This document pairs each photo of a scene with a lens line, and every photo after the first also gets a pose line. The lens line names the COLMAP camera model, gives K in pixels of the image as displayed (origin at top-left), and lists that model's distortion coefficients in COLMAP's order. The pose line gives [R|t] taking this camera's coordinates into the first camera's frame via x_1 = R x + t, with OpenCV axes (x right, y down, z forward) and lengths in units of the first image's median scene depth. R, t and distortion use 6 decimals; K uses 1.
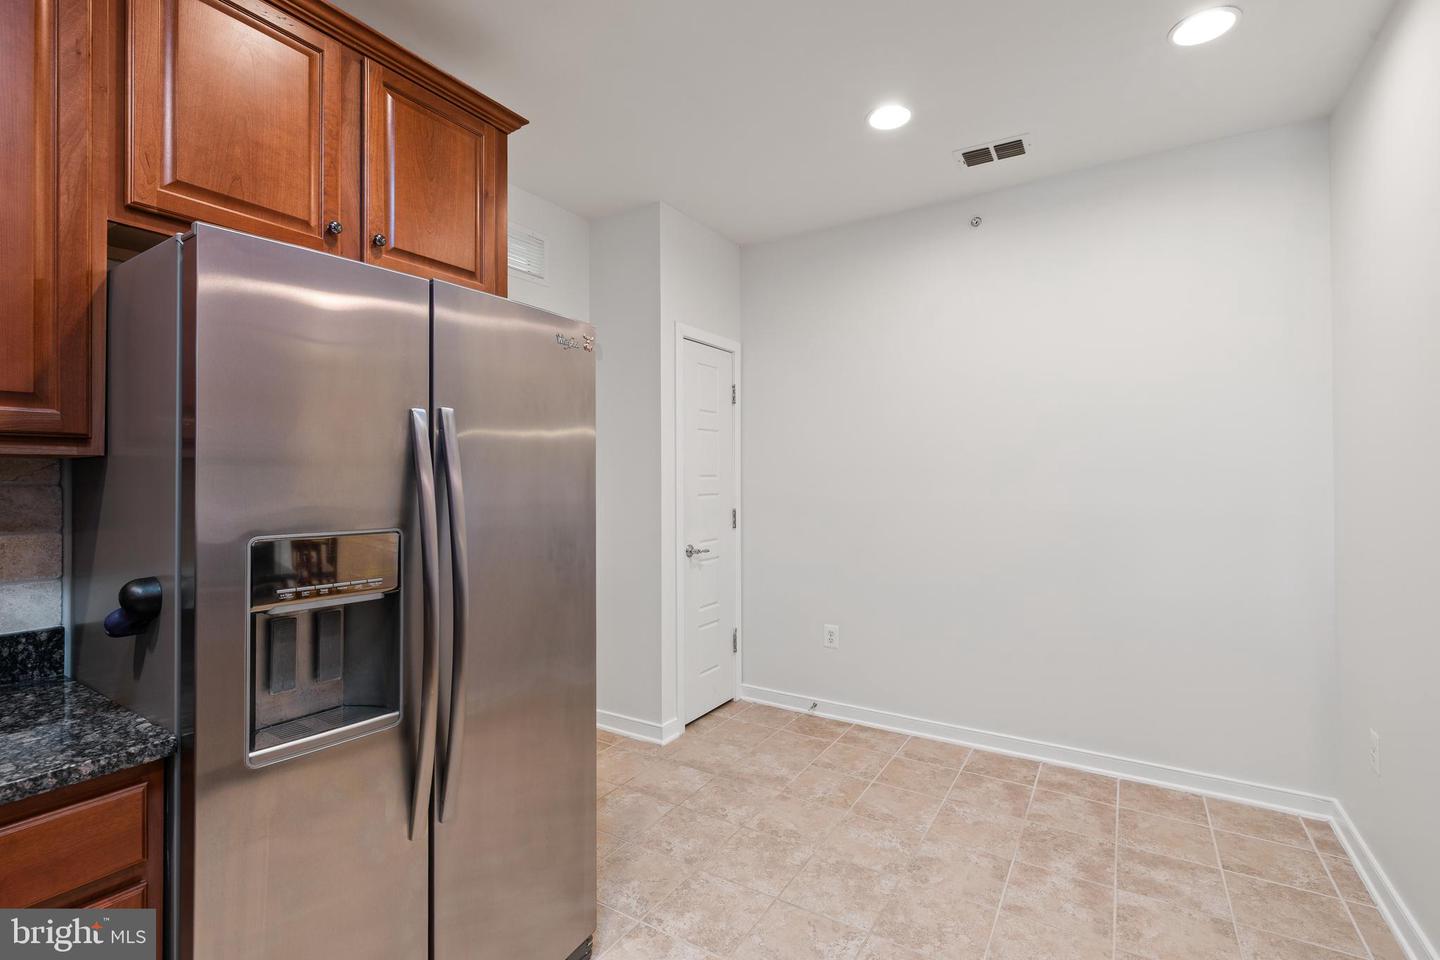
lens RADIAL K [[649.8, 0, 721.2], [0, 649.8, 473.1], [0, 0, 1]] dist [-0.000823, 0.000323]
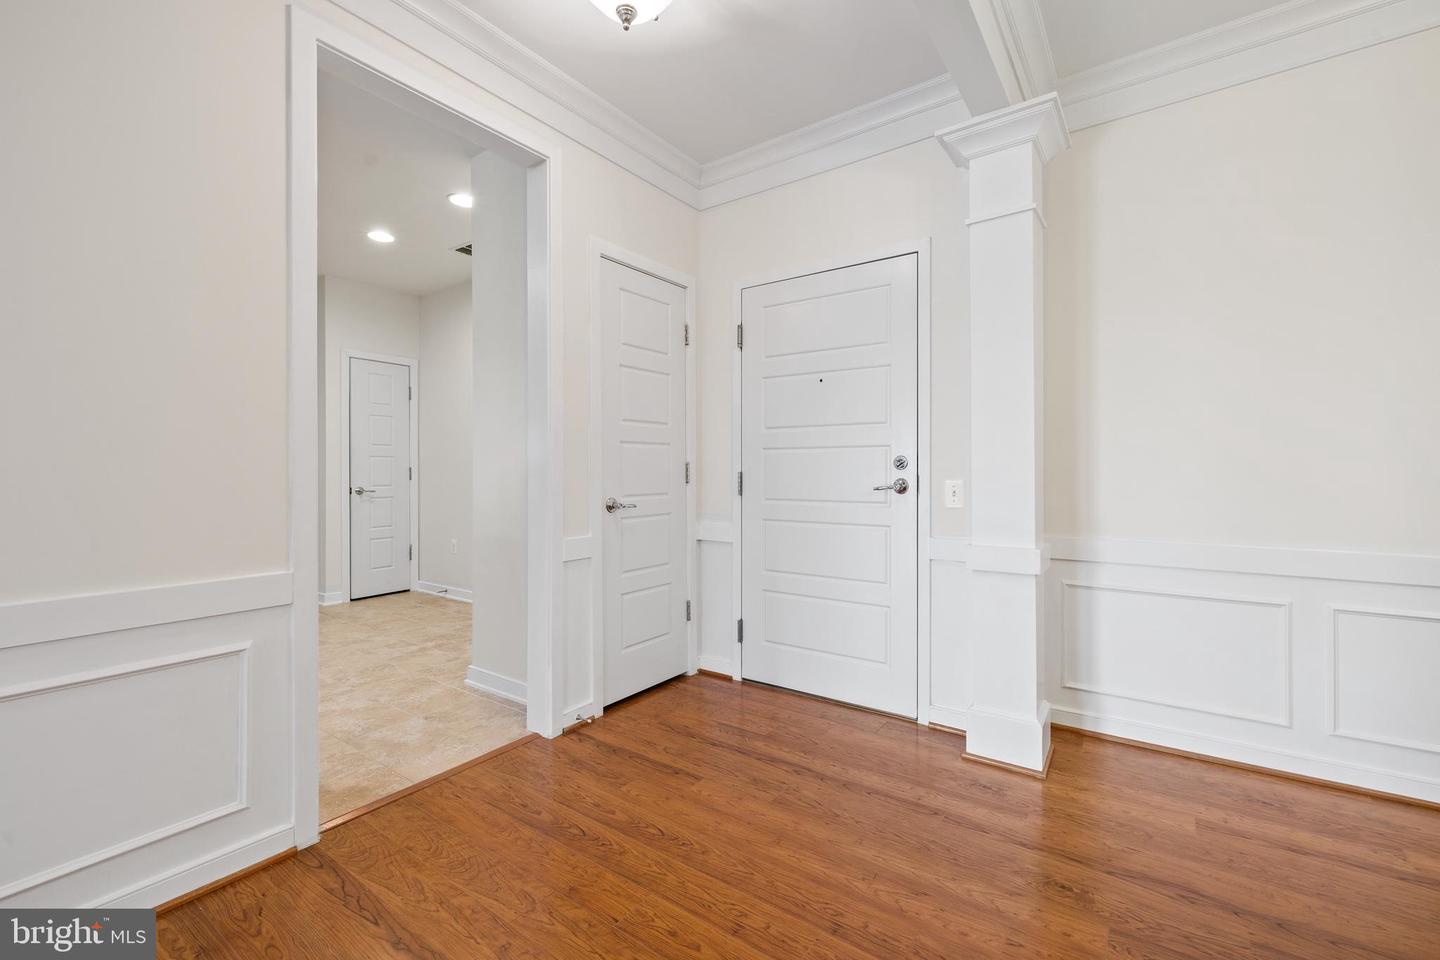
lens RADIAL K [[615.4, 0, 720.4], [0, 615.4, 465.8], [0, 0, 1]] dist [0.000389, 0.000034]
pose [[0.998489, -0.000023, -0.054953, 1.027258], [0.000358, 0.999981, 0.006086, 0.051779], [0.054952, -0.006096, 0.998470, -0.521021]]
